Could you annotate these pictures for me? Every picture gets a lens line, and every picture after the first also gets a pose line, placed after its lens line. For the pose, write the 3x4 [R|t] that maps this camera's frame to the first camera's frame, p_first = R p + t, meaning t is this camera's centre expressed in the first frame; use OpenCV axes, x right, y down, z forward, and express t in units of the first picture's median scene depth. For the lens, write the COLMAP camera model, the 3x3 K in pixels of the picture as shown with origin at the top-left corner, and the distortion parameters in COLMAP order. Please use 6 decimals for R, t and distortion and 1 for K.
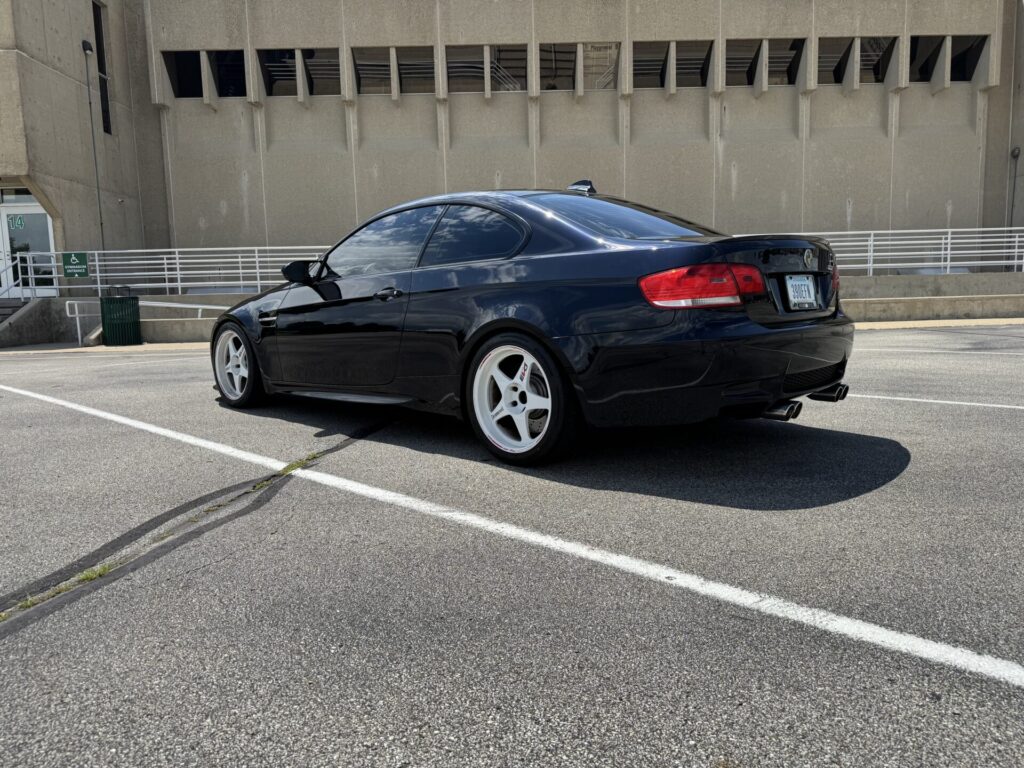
lens RADIAL K [[688.7, 0, 512.0], [0, 688.7, 384.0], [0, 0, 1]] dist [-0.000404, -0.000170]
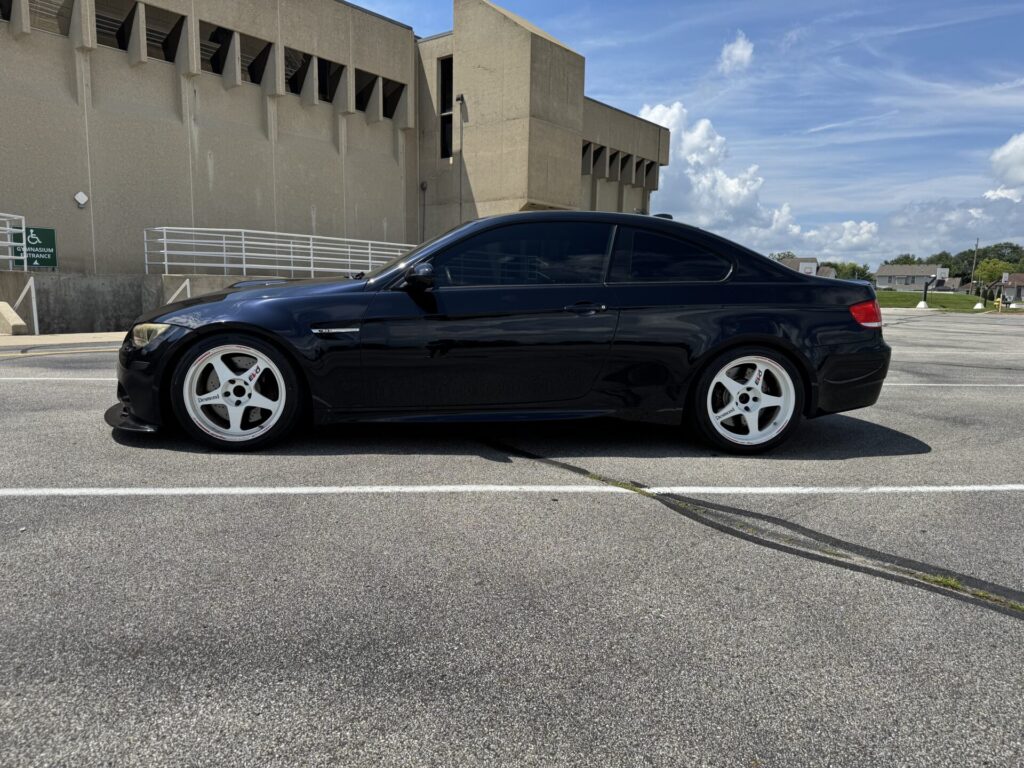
lens RADIAL K [[698.8, 0, 512.0], [0, 698.8, 384.0], [0, 0, 1]] dist [-0.016685, 0.004330]
pose [[0.676180, -0.053334, 0.734804, -0.118841], [0.049819, 0.998403, 0.026622, -0.006047], [-0.735050, 0.018606, 0.677757, 0.048910]]
